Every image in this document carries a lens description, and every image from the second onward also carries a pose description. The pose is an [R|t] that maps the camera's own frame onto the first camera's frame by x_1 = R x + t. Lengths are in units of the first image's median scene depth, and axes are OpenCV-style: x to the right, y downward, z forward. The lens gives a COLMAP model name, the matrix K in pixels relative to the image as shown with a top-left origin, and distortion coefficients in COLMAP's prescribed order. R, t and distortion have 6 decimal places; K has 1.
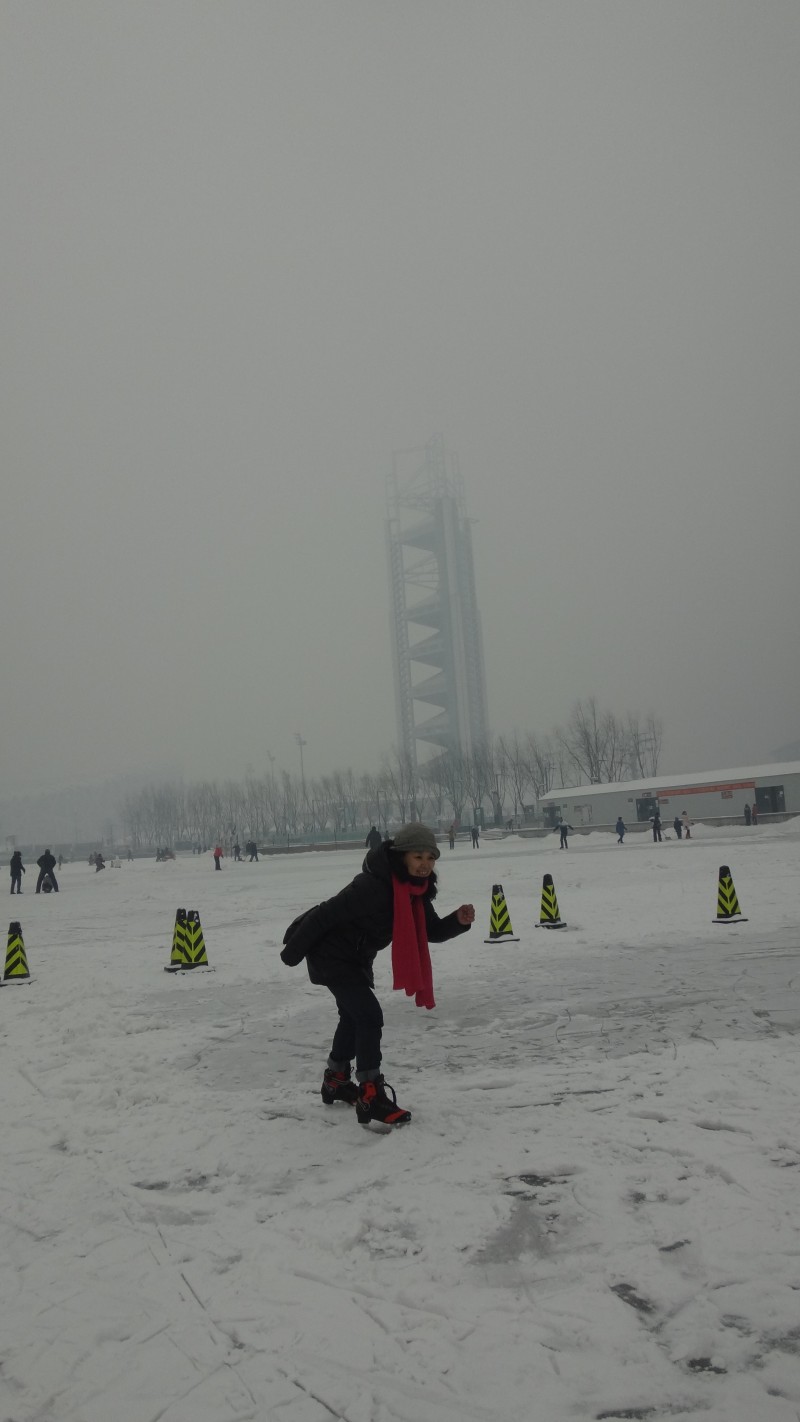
lens RADIAL K [[1134.0, 0, 400.0], [0, 1134.0, 711.0], [0, 0, 1]] dist [-0.006346, -0.079685]
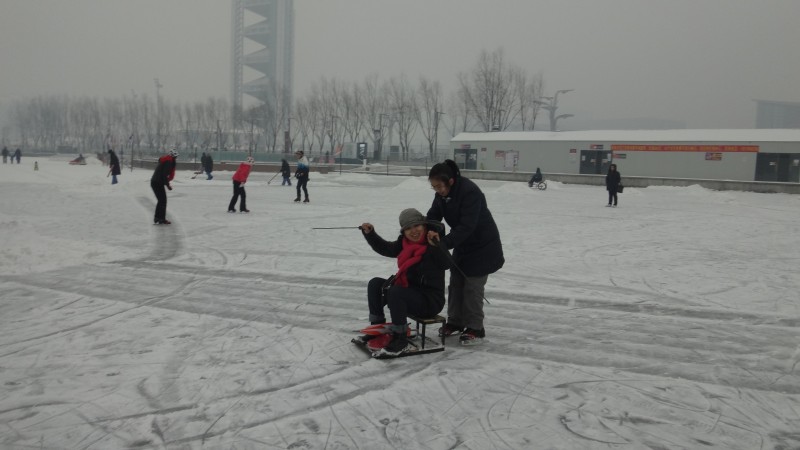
lens RADIAL K [[638.0, 0, 400.0], [0, 638.0, 225.0], [0, 0, 1]] dist [-0.006346, -0.079685]
pose [[0.951503, 0.071500, 0.299215, -0.087125], [-0.129768, 0.975135, 0.179645, 0.055686], [-0.278930, -0.209762, 0.937122, 0.463588]]
